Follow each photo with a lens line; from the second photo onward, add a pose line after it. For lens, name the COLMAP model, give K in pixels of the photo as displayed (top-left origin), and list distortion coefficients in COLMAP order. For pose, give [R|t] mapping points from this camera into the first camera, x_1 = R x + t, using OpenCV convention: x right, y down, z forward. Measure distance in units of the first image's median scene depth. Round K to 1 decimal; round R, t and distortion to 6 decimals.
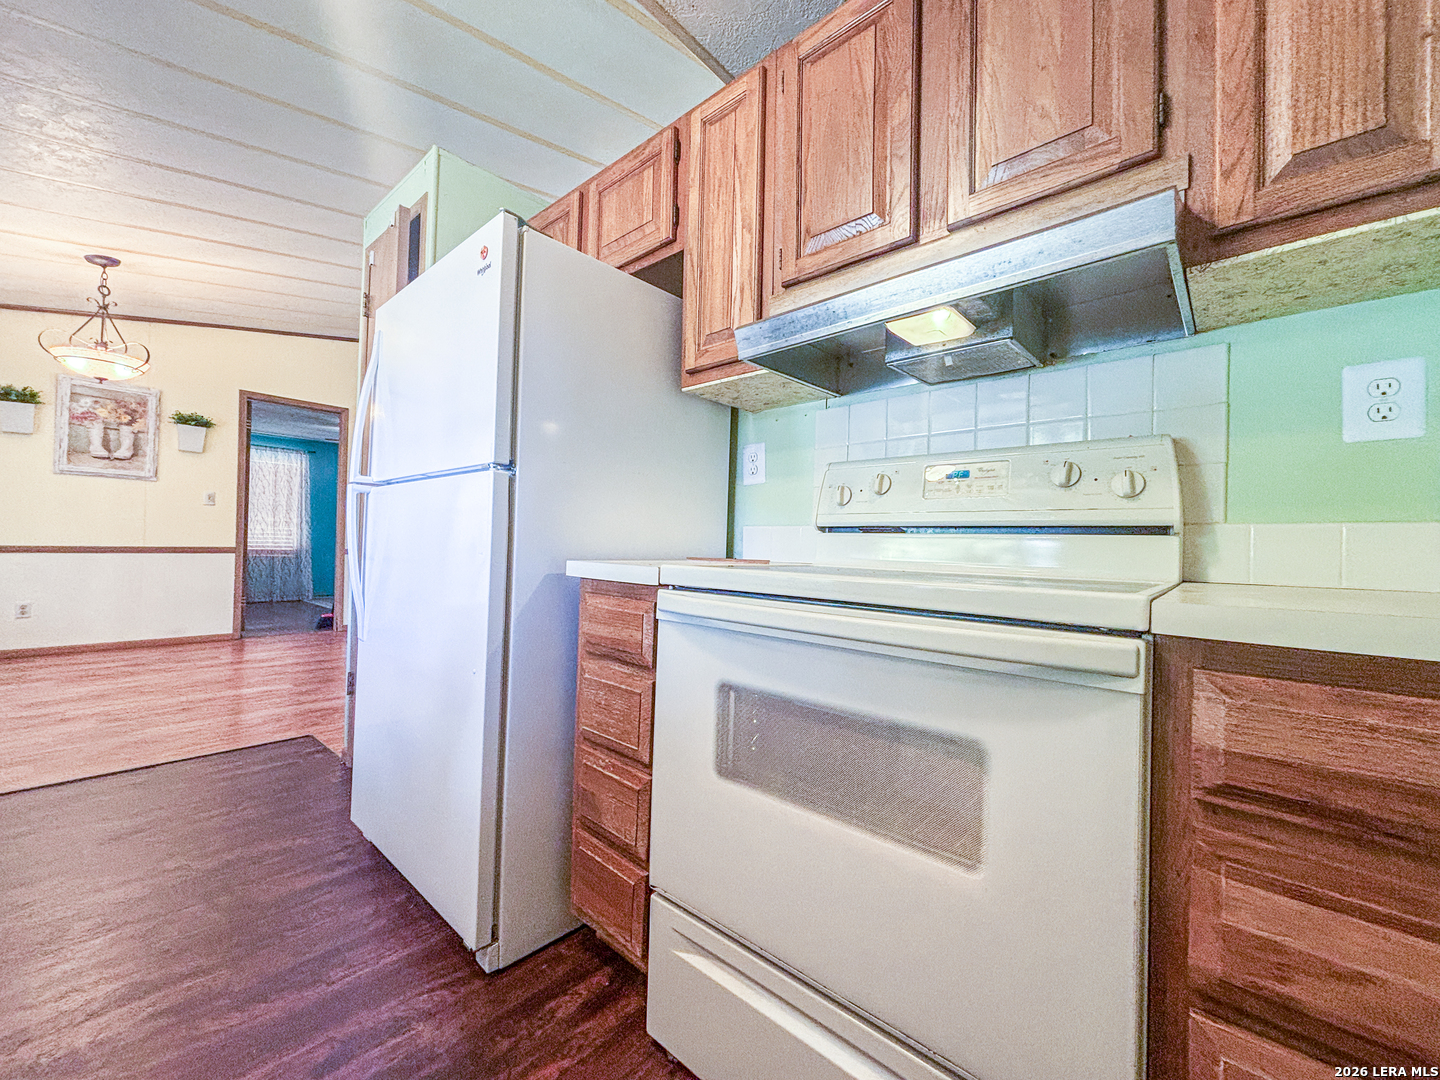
lens RADIAL K [[581.5, 0, 720.0], [0, 581.5, 540.0], [0, 0, 1]] dist [0.001359, 0.000906]
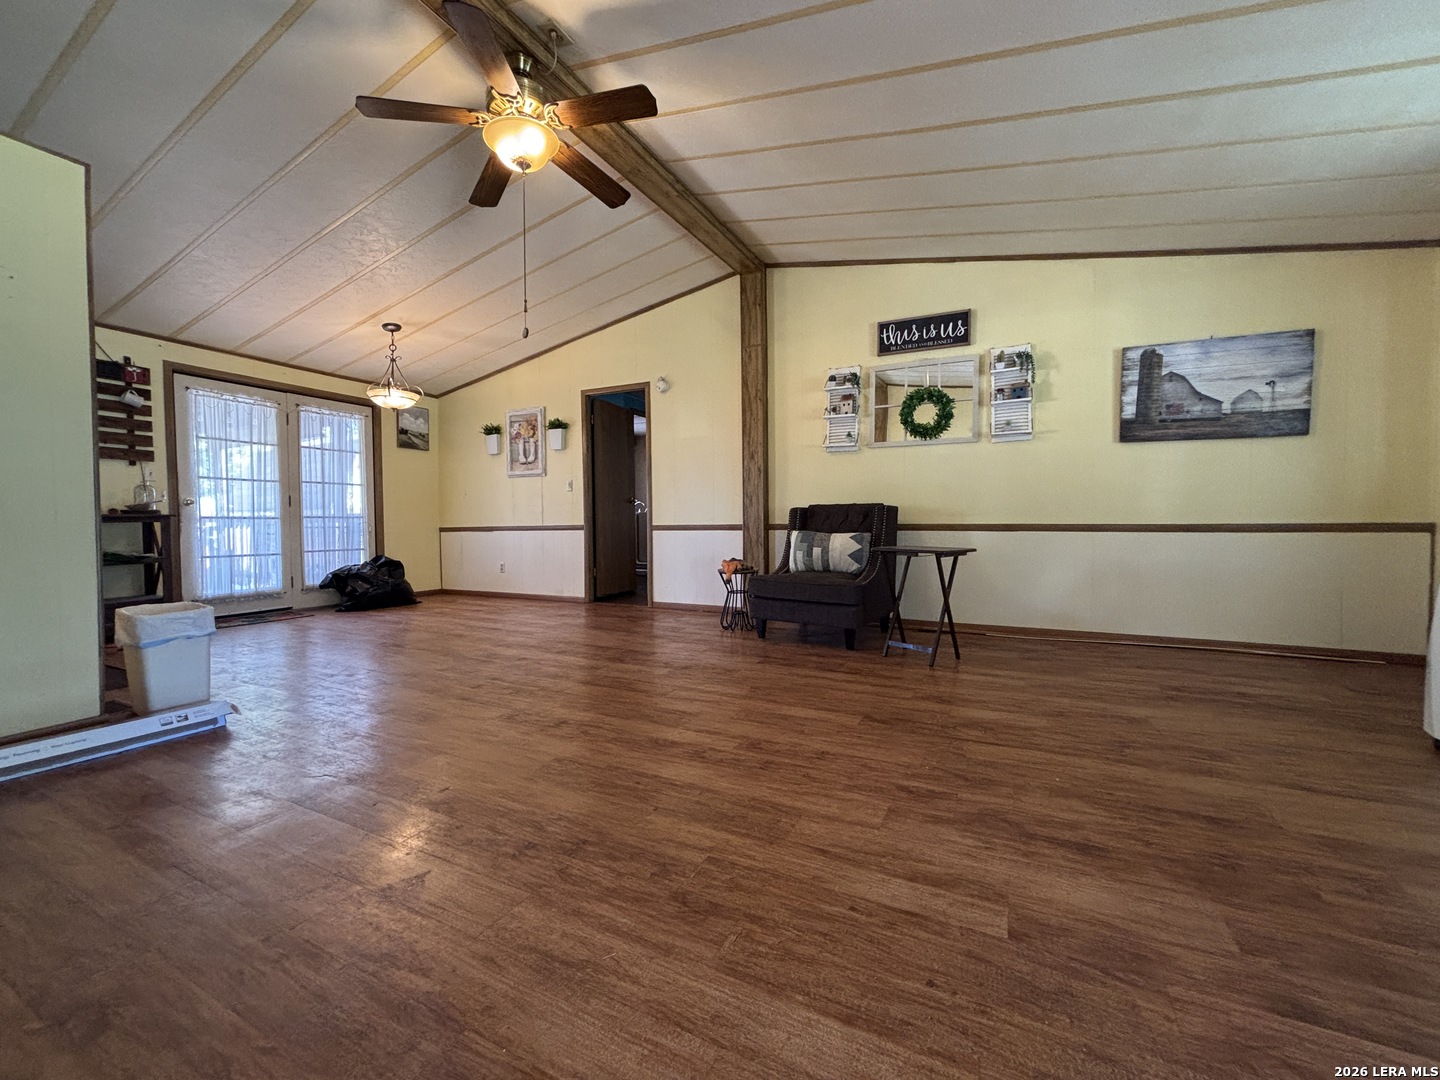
lens RADIAL K [[581.5, 0, 720.0], [0, 581.5, 540.0], [0, 0, 1]] dist [0.001359, 0.000906]
pose [[0.248806, 0.004485, -0.968543, 0.419048], [0.029962, 0.999475, 0.012325, 0.040762], [0.968090, -0.032086, 0.248541, 1.083398]]
